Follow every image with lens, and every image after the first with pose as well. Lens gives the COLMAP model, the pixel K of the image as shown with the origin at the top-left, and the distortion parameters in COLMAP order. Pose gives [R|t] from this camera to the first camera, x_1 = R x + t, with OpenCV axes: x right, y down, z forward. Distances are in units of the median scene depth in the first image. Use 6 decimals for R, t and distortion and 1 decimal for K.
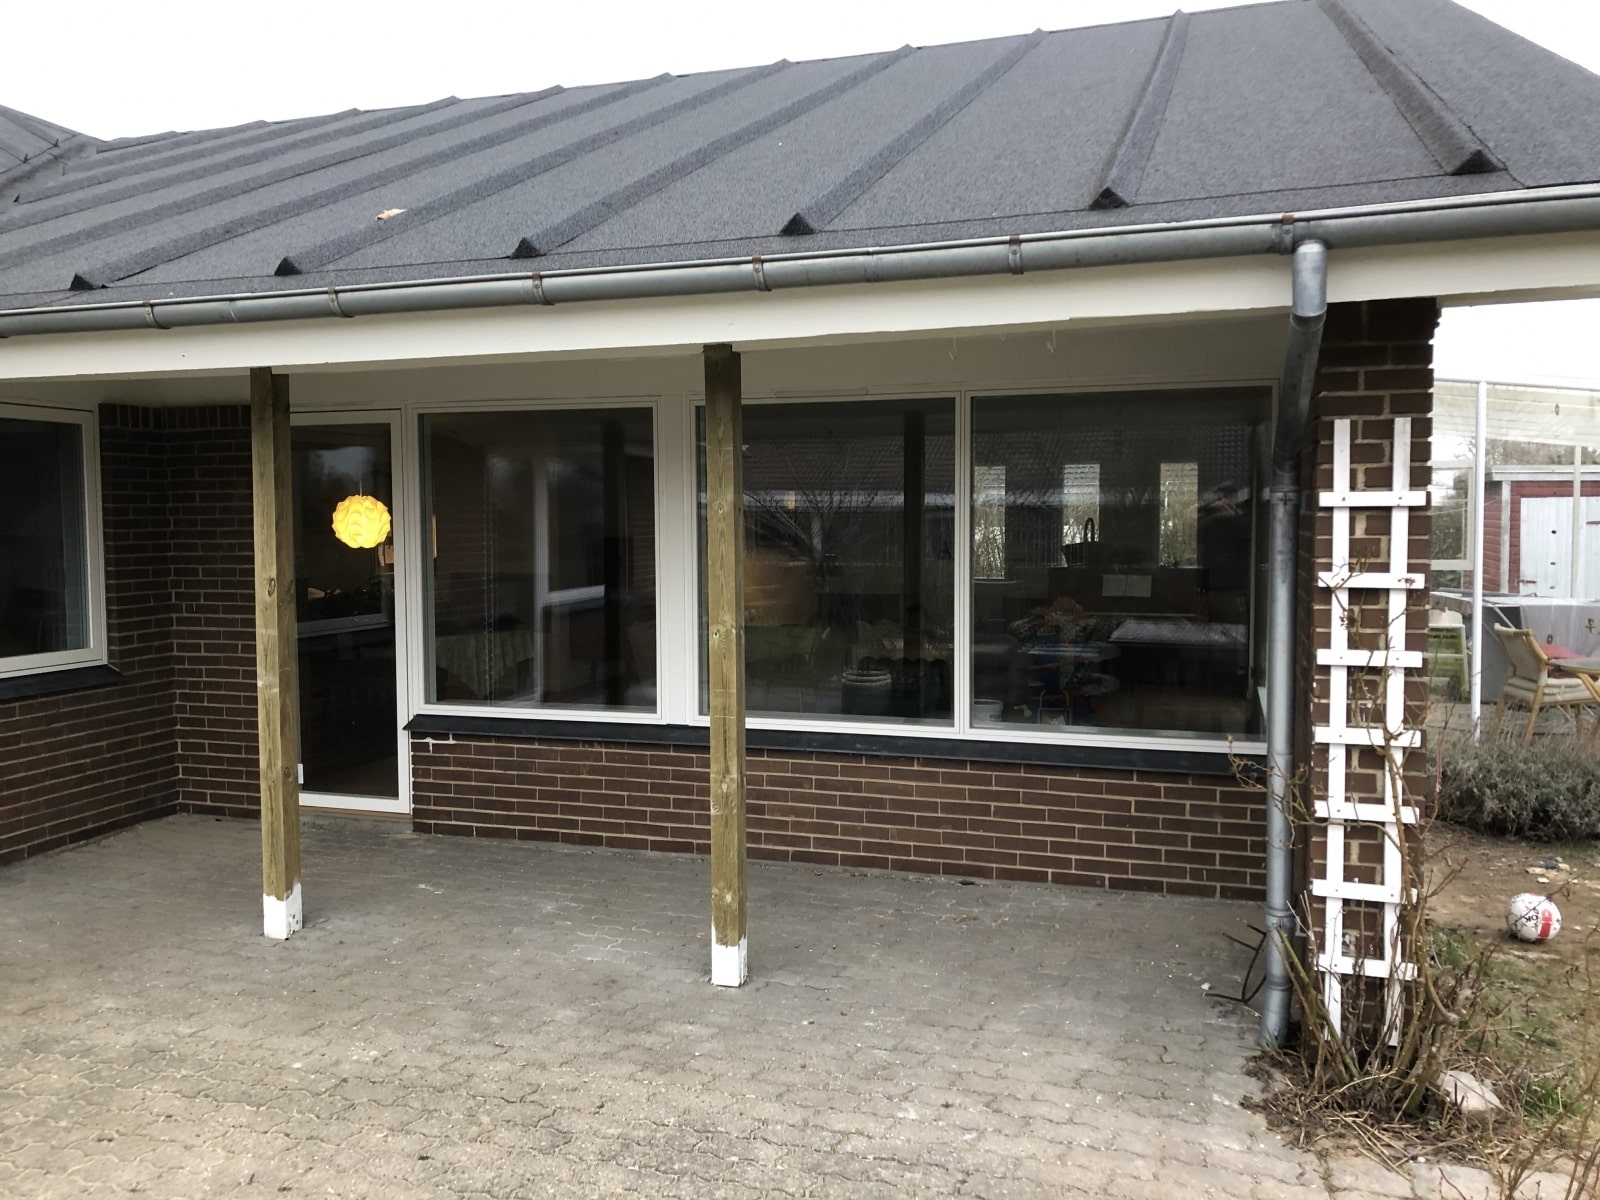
lens RADIAL K [[1320.1, 0, 798.0], [0, 1320.1, 597.4], [0, 0, 1]] dist [0.032972, -0.031838]
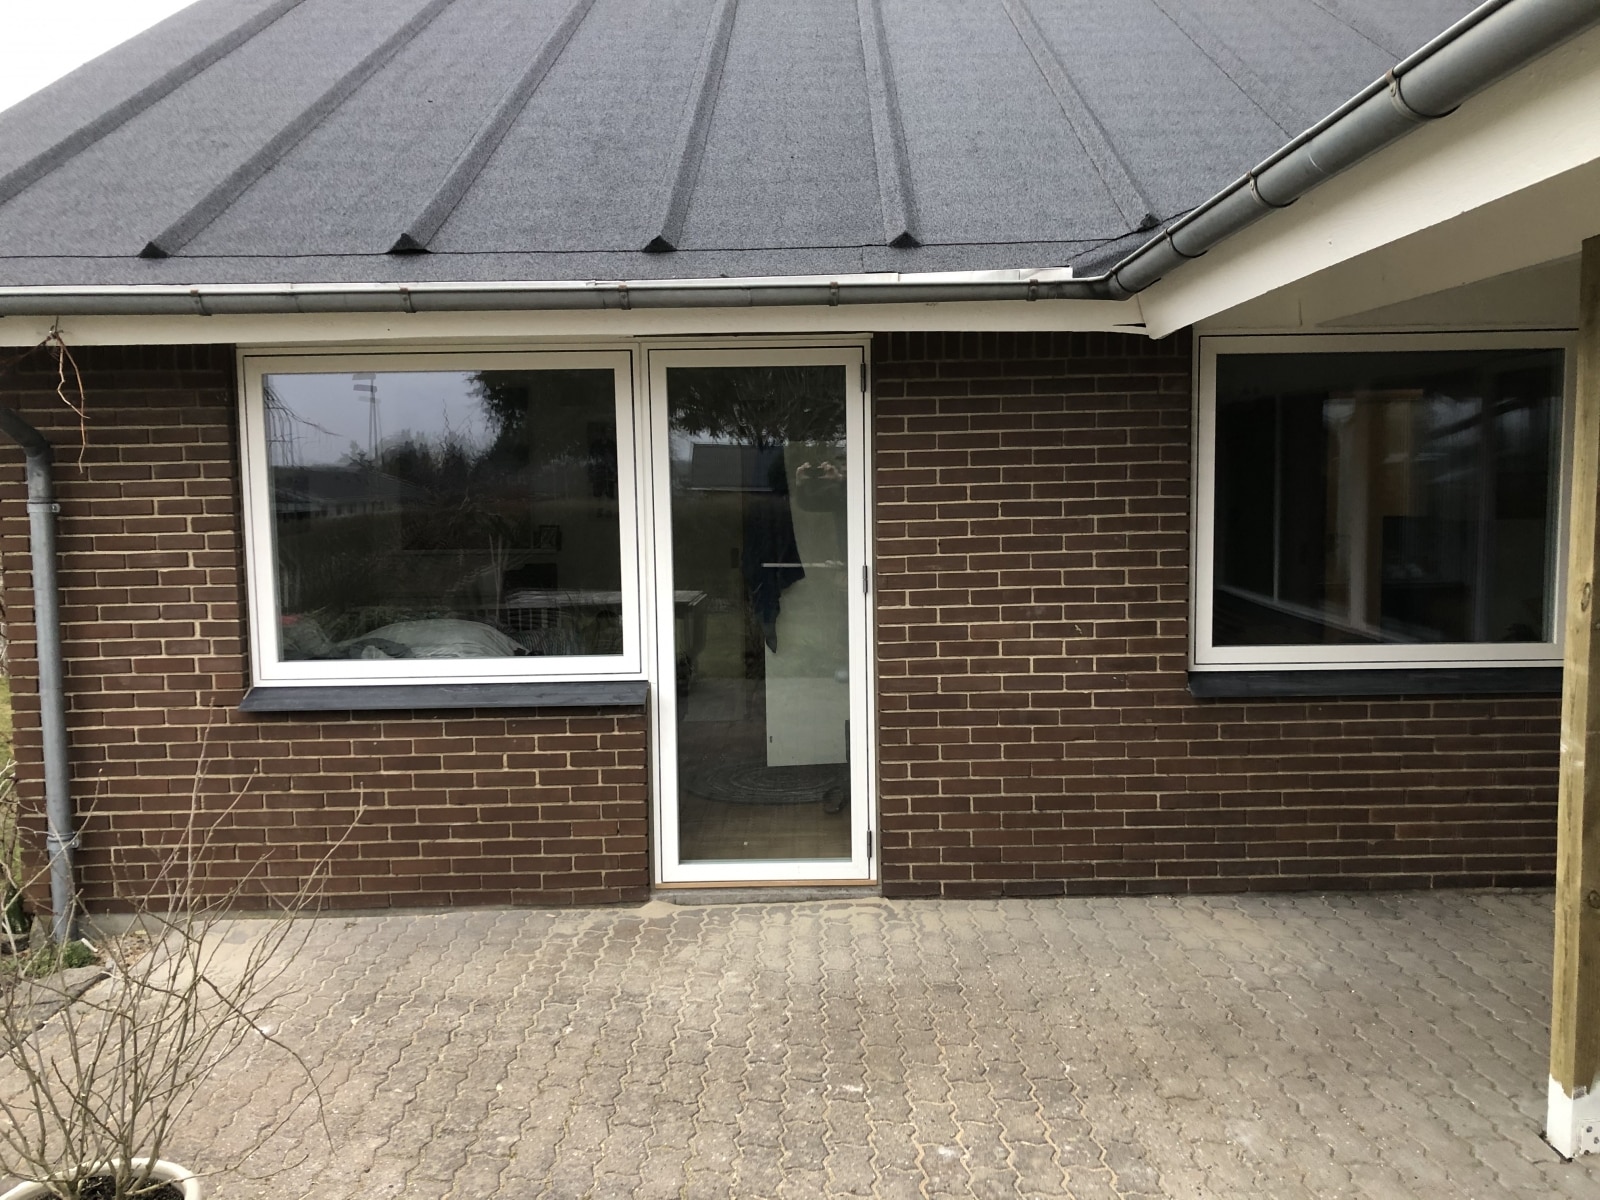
lens RADIAL K [[1320.1, 0, 801.1], [0, 1320.1, 595.4], [0, 0, 1]] dist [0.032972, -0.031838]
pose [[0.311985, 0.096419, -0.945182, 0.068825], [-0.052944, 0.995056, 0.084031, -0.040402], [0.948611, 0.023825, 0.315547, 0.457868]]
